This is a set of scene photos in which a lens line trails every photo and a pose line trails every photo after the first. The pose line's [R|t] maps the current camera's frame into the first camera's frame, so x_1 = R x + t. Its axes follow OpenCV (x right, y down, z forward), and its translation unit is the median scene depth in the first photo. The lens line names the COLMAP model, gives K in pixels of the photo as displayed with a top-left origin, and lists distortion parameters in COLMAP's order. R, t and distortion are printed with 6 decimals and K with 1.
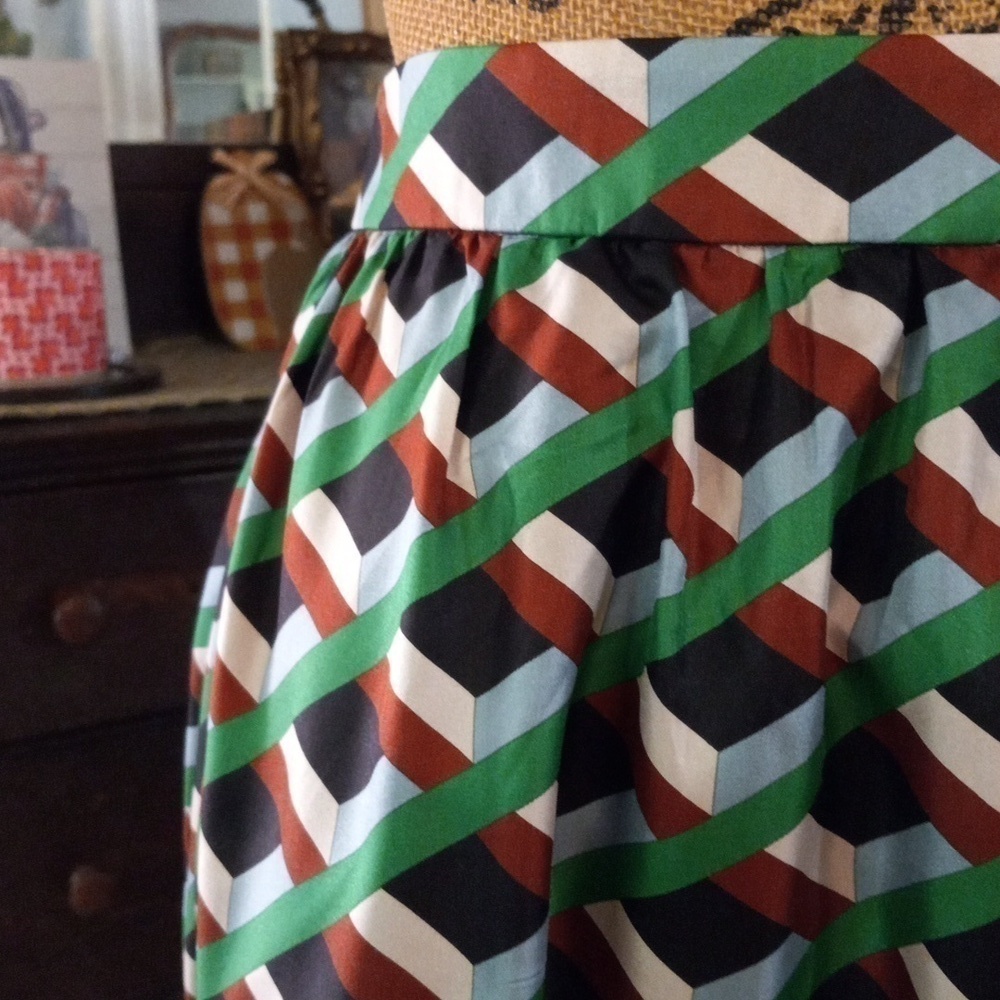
lens RADIAL K [[1400.6, 0, 500.0], [0, 1400.6, 500.0], [0, 0, 1]] dist [0.243801, -0.914037]
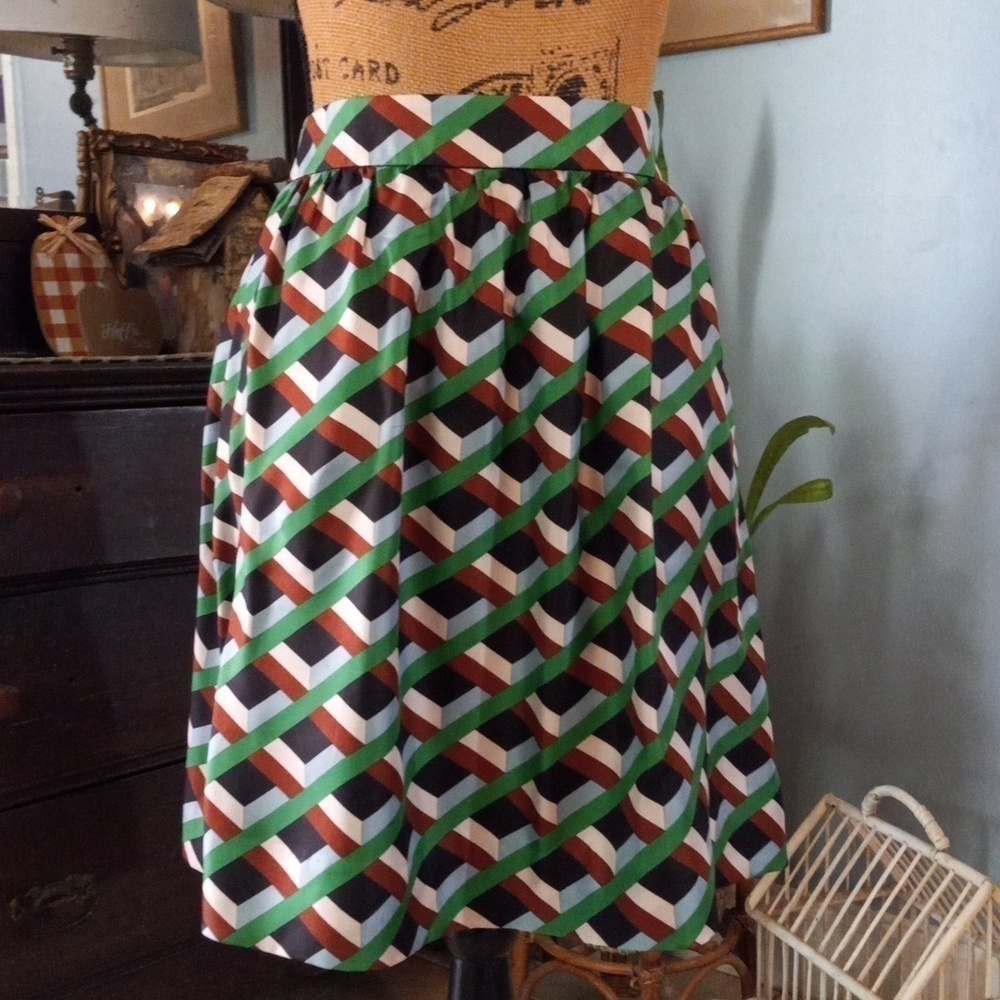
lens RADIAL K [[1400.6, 0, 500.0], [0, 1400.6, 500.0], [0, 0, 1]] dist [0.243801, -0.914037]
pose [[0.973280, -0.019902, 0.228759, -0.414972], [0.041579, 0.995043, -0.090333, 0.721375], [-0.225828, 0.097431, 0.969283, -1.649526]]
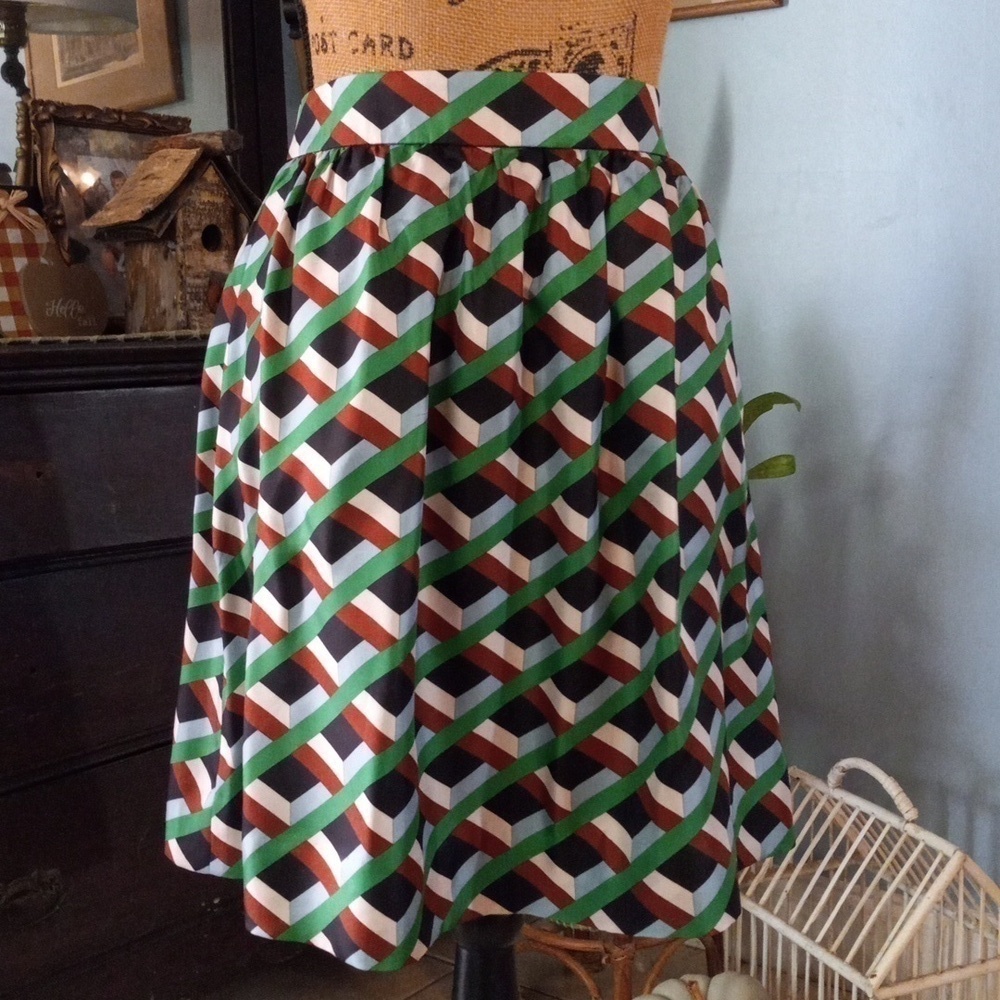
lens RADIAL K [[1400.6, 0, 500.0], [0, 1400.6, 500.0], [0, 0, 1]] dist [0.243801, -0.914037]
pose [[0.956261, -0.036398, 0.290242, -0.610319], [0.058130, 0.996085, -0.066605, 0.673521], [-0.286682, 0.080564, 0.954632, -1.542989]]
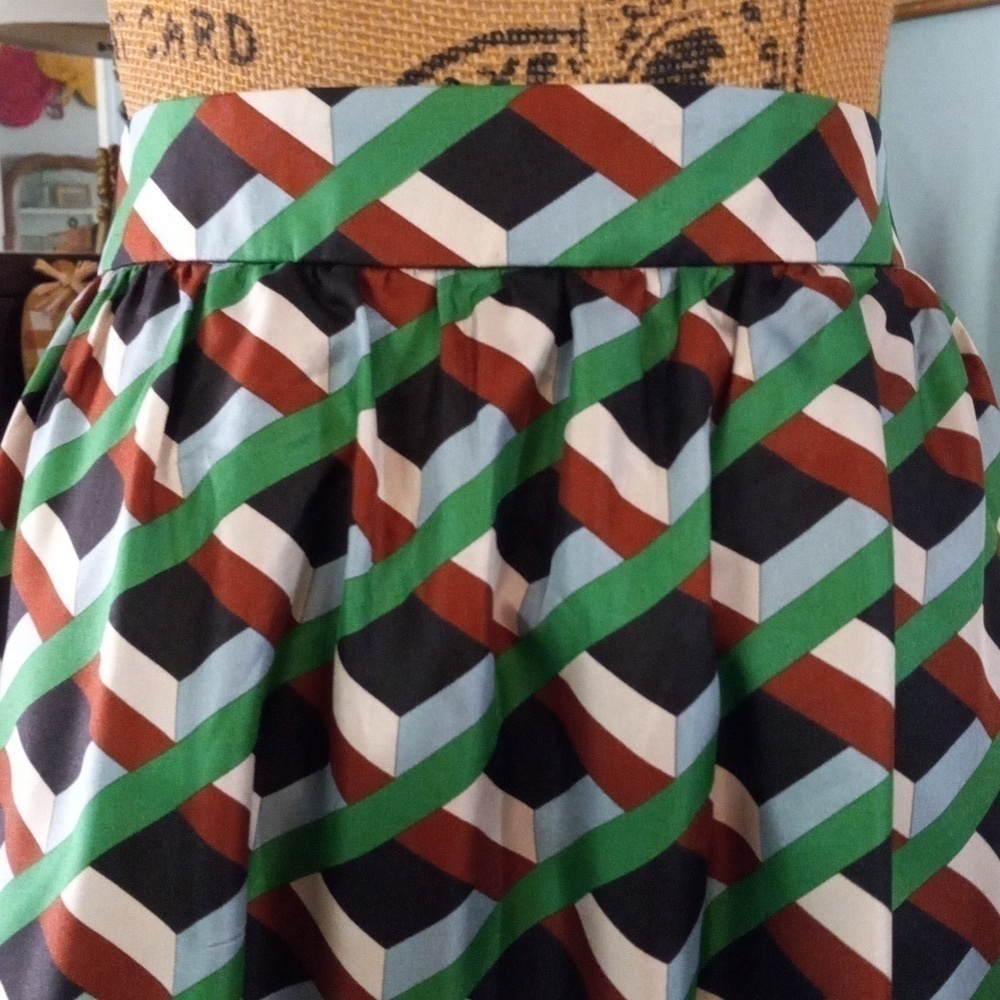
lens RADIAL K [[1400.6, 0, 500.0], [0, 1400.6, 500.0], [0, 0, 1]] dist [0.243801, -0.914037]
pose [[0.995112, -0.010748, 0.098168, 0.121501], [0.019700, 0.995685, -0.090683, 0.106094], [-0.096770, 0.092173, 0.991030, -0.104092]]
